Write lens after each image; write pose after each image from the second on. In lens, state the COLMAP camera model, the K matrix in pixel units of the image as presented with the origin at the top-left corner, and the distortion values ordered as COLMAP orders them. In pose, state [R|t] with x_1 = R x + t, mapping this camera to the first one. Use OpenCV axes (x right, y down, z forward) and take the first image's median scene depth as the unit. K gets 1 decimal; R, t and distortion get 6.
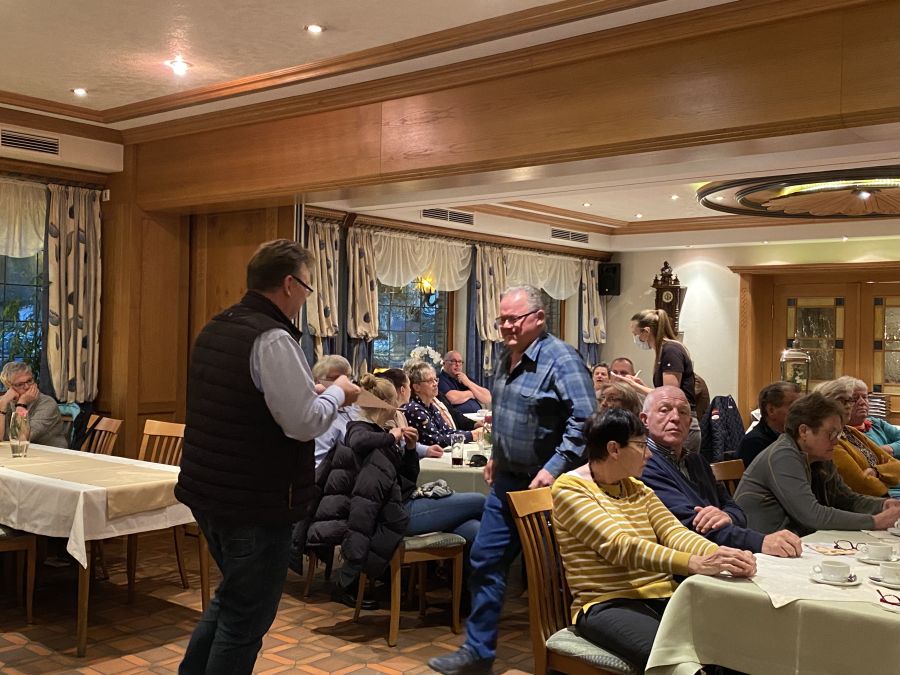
lens RADIAL K [[982.3, 0, 445.5], [0, 982.3, 330.9], [0, 0, 1]] dist [0.186027, -0.557644]
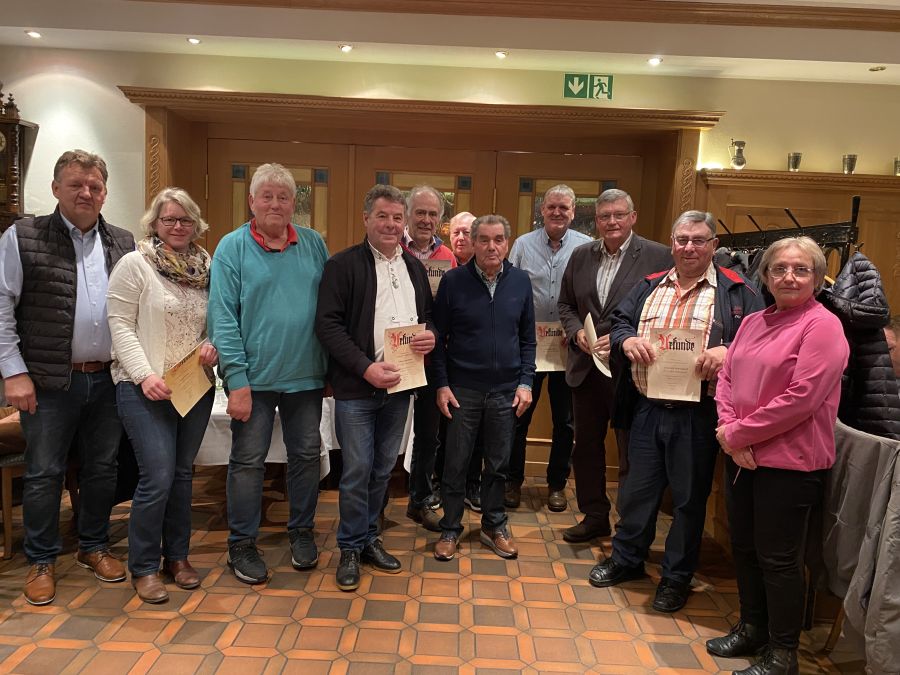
lens RADIAL K [[686.7, 0, 452.9], [0, 686.7, 333.0], [0, 0, 1]] dist [0.004293, 0.002174]
pose [[0.779049, -0.048924, 0.625051, 0.190995], [-0.035462, 0.991916, 0.121838, 0.010940], [-0.625959, -0.117083, 0.771017, 0.607187]]
